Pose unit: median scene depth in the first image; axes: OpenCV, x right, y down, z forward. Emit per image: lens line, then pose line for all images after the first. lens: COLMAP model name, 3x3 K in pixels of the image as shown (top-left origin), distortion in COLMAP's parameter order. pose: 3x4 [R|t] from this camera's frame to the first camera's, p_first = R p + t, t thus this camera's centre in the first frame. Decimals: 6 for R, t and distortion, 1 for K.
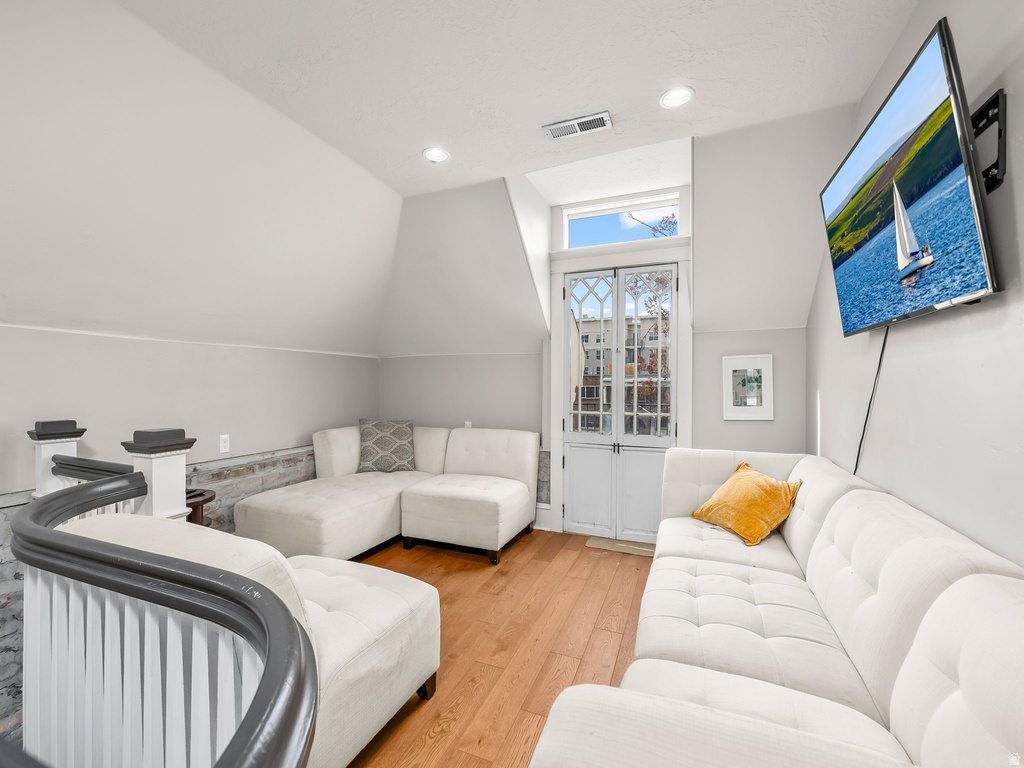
lens RADIAL K [[432.8, 0, 506.2], [0, 432.8, 384.4], [0, 0, 1]] dist [-0.002814, 0.000654]
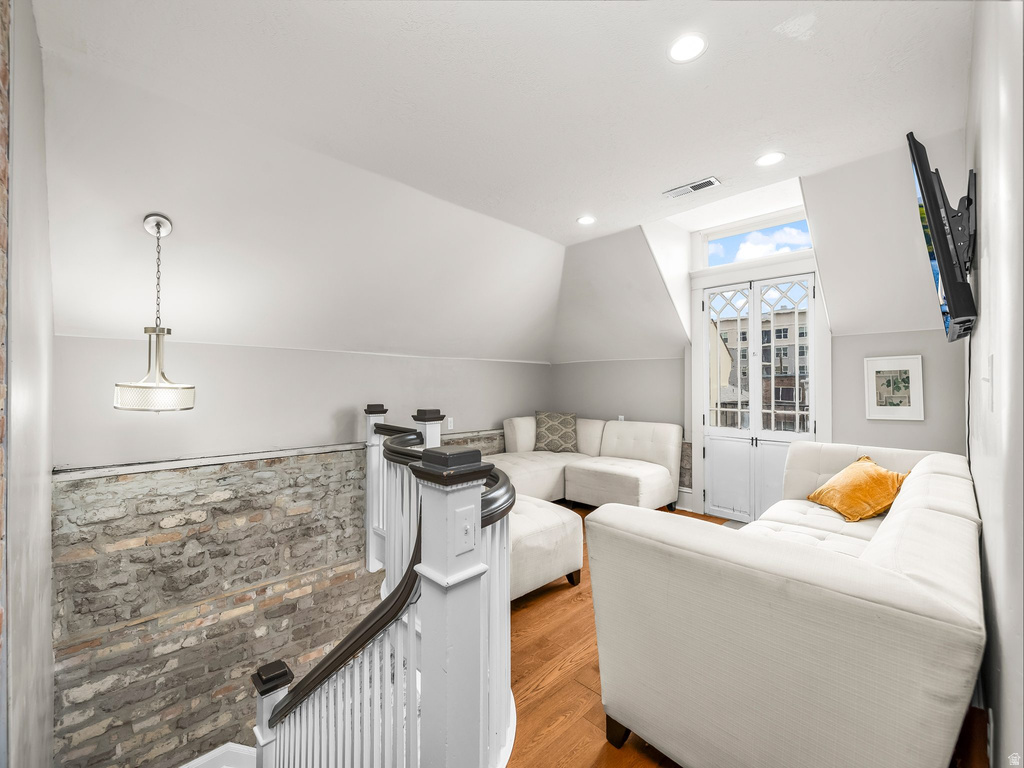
lens RADIAL K [[432.8, 0, 507.5], [0, 432.8, 375.9], [0, 0, 1]] dist [-0.002814, 0.000654]
pose [[0.921761, -0.006325, -0.387708, 0.110028], [-0.002114, 0.999770, -0.021336, 0.002248], [0.387754, 0.020486, 0.921535, -0.294028]]
